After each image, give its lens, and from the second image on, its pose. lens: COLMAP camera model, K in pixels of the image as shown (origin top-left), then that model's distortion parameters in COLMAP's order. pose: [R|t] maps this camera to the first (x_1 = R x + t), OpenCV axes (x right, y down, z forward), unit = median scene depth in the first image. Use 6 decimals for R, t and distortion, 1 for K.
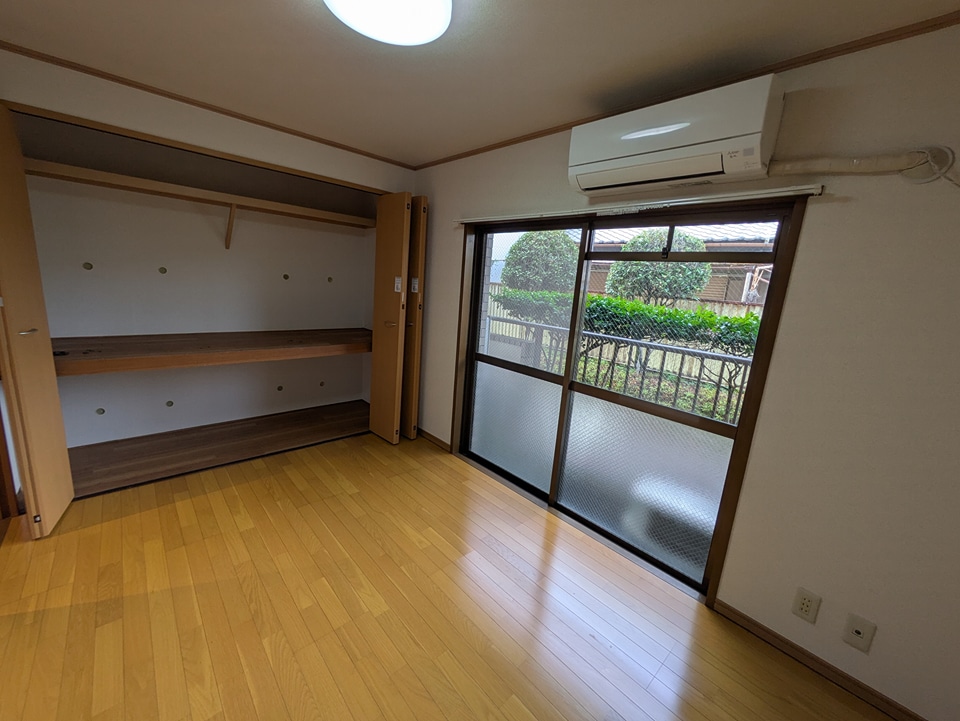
lens RADIAL K [[380.9, 0, 476.0], [0, 380.9, 357.4], [0, 0, 1]] dist [0.001193, 0.000609]
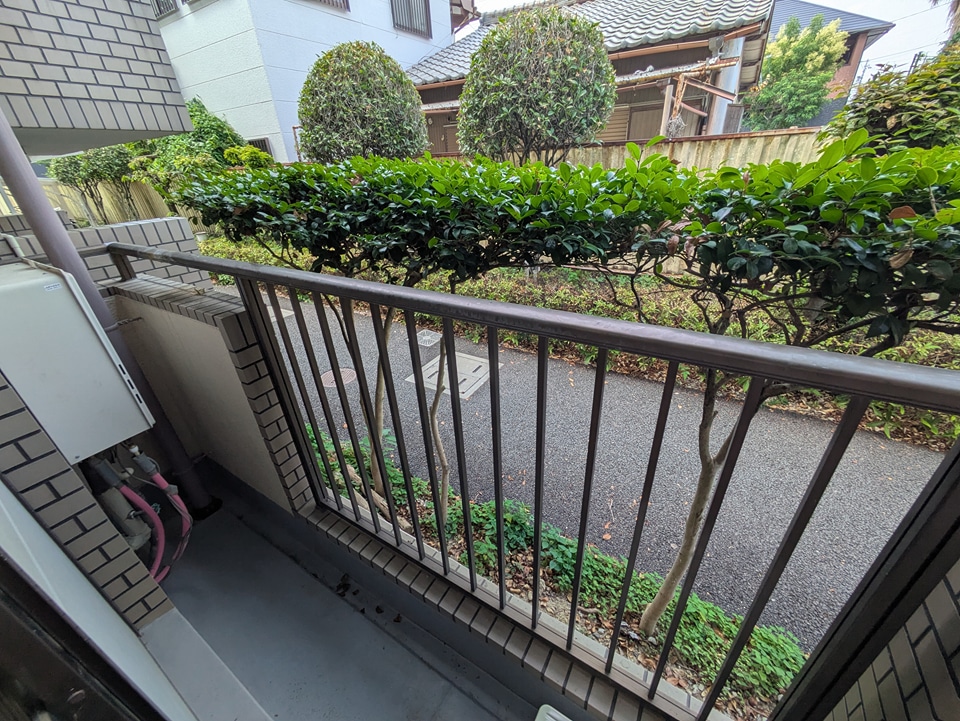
lens RADIAL K [[380.9, 0, 480.2], [0, 380.9, 359.6], [0, 0, 1]] dist [0.001193, 0.000609]
pose [[0.954000, -0.239725, 0.180046, 0.109937], [0.176978, 0.935036, 0.307224, -0.026585], [-0.241999, -0.261228, 0.934450, 0.205212]]
